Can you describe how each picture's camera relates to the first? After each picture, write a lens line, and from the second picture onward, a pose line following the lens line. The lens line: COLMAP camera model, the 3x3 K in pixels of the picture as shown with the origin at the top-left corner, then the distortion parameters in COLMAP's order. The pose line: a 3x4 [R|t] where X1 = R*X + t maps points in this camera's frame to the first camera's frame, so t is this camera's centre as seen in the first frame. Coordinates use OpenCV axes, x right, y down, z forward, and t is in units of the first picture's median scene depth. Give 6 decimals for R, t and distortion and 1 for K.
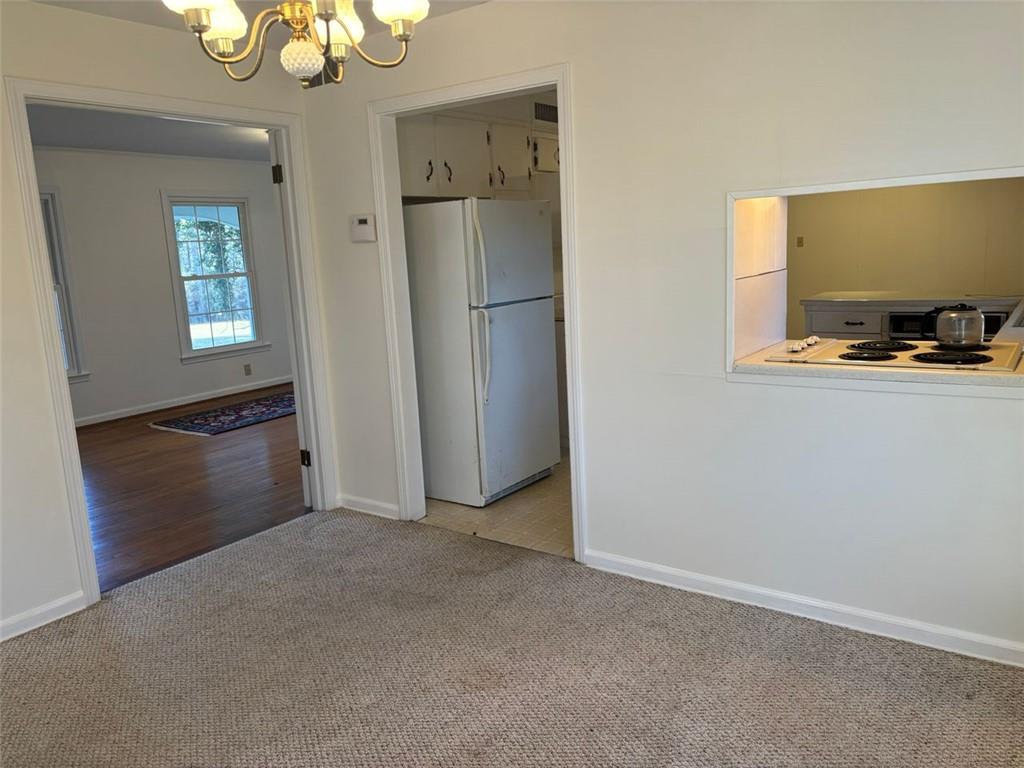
lens RADIAL K [[771.9, 0, 512.7], [0, 771.9, 386.3], [0, 0, 1]] dist [0.051844, -0.047741]
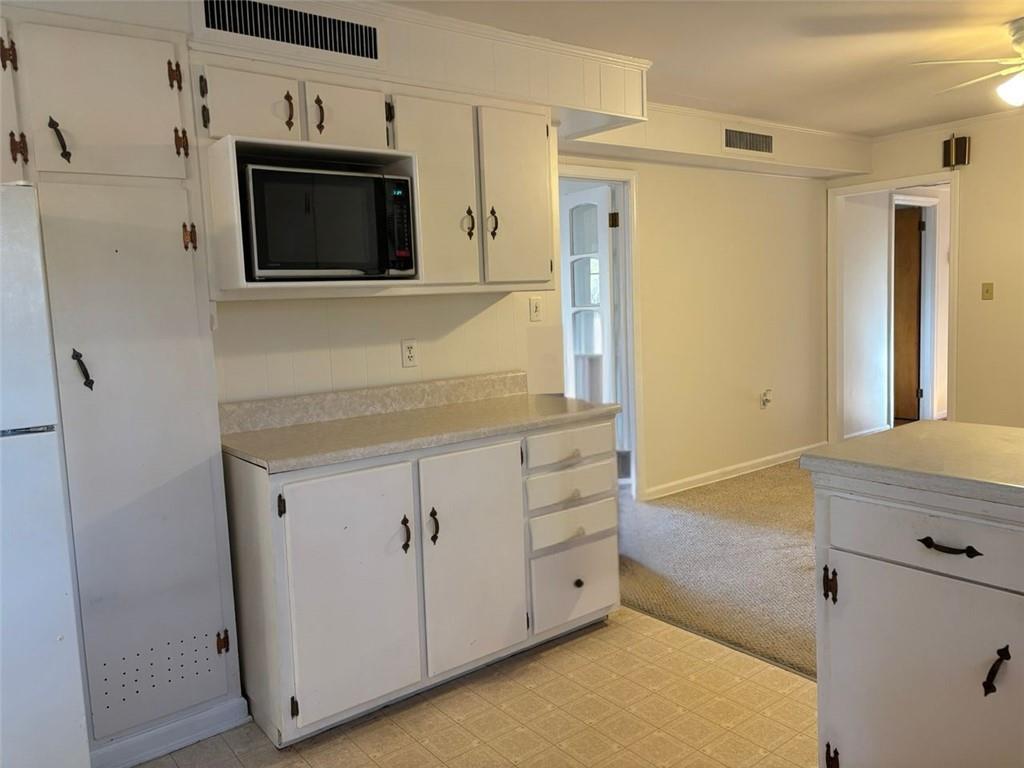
lens RADIAL K [[771.9, 0, 510.2], [0, 771.9, 378.1], [0, 0, 1]] dist [0.051844, -0.047741]
pose [[0.958575, 0.045953, -0.281110, 0.345121], [-0.062916, 0.996683, -0.051611, -0.121880], [0.277806, 0.067159, 0.958287, 0.615136]]
